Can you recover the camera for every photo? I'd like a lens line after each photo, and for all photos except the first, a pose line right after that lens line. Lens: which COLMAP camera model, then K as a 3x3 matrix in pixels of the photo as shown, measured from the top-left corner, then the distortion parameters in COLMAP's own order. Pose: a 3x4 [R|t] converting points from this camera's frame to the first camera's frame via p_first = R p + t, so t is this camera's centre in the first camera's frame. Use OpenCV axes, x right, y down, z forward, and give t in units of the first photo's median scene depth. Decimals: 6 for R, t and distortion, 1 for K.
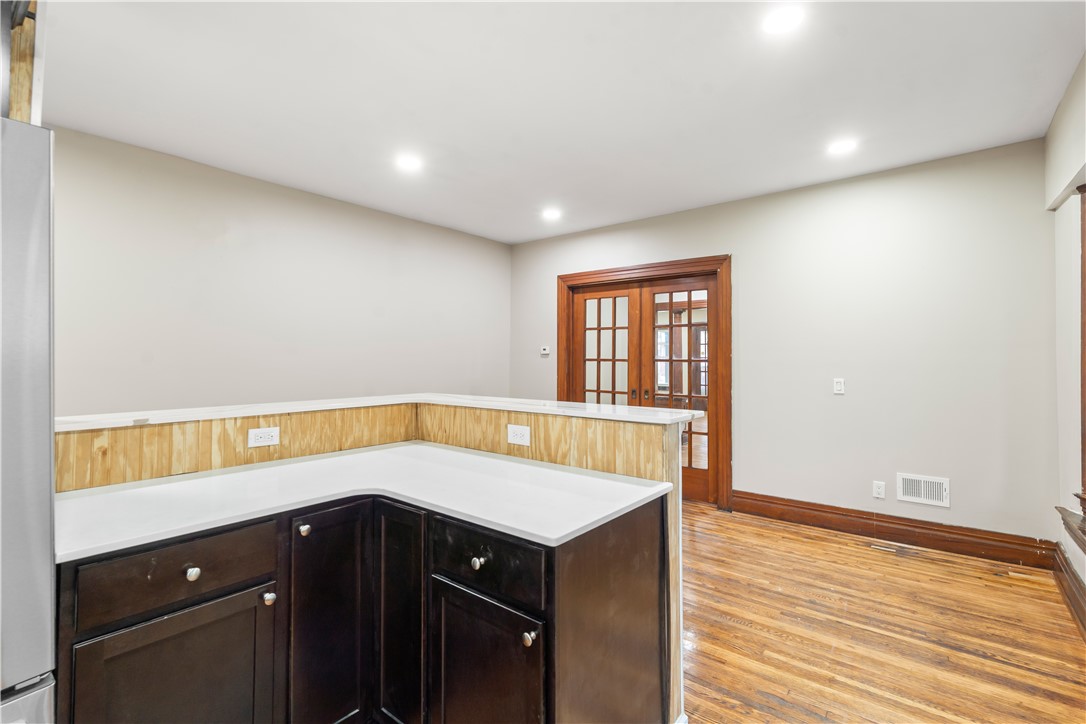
lens RADIAL K [[490.1, 0, 544.4], [0, 490.1, 359.6], [0, 0, 1]] dist [-0.000638, 0.000057]
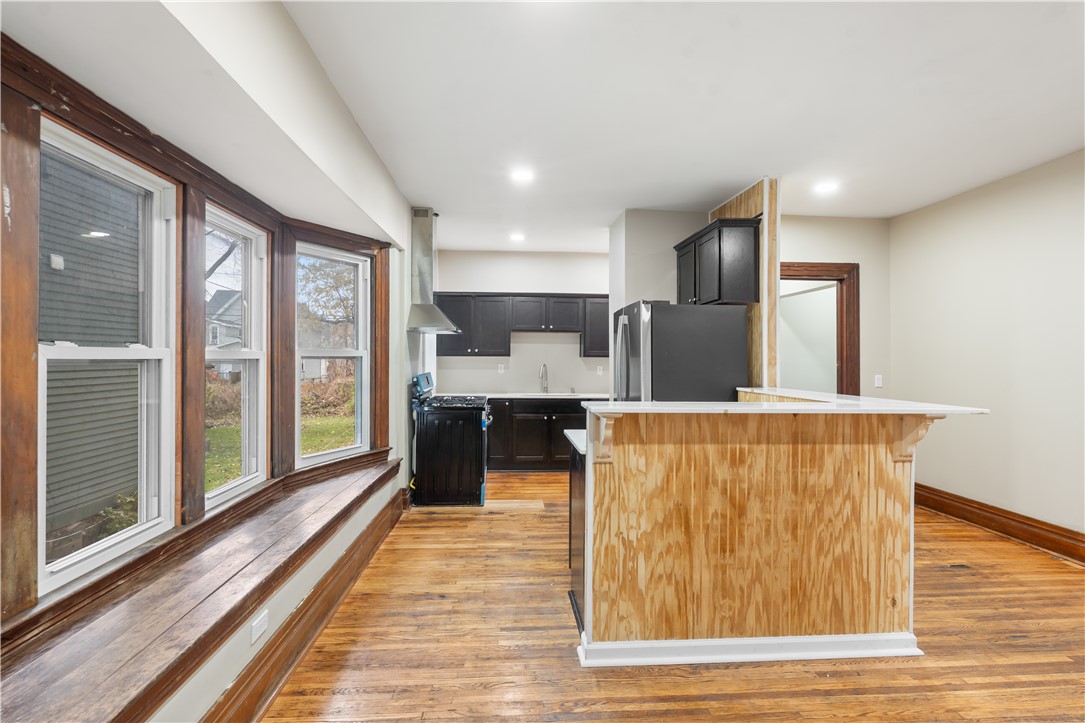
lens RADIAL K [[489.6, 0, 551.3], [0, 489.6, 357.8], [0, 0, 1]] dist [-0.000638, 0.000057]
pose [[-0.722371, -0.006589, -0.691475, 0.929900], [-0.006106, 0.999976, -0.003150, 0.003230], [0.691479, 0.001947, -0.722394, 1.401247]]
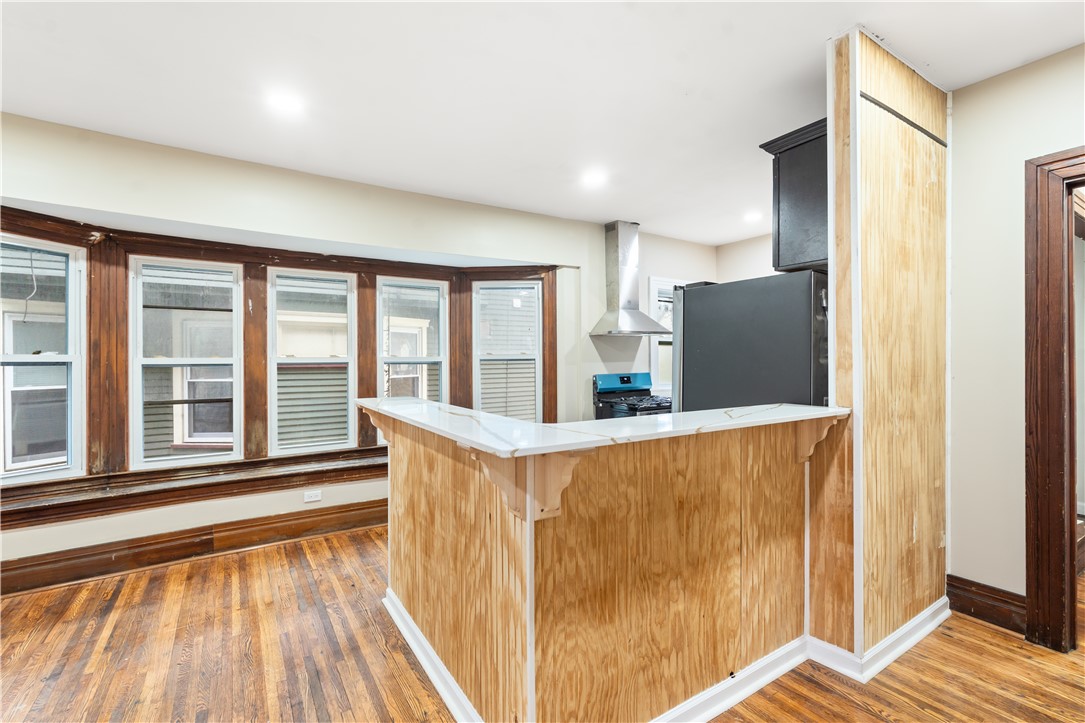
lens RADIAL K [[489.6, 0, 545.8], [0, 489.6, 359.5], [0, 0, 1]] dist [-0.000638, 0.000057]
pose [[-0.952001, 0.003814, 0.306070, -0.516485], [0.004703, 0.999987, 0.002168, -0.004612], [-0.306057, 0.003503, -0.952007, 1.787574]]
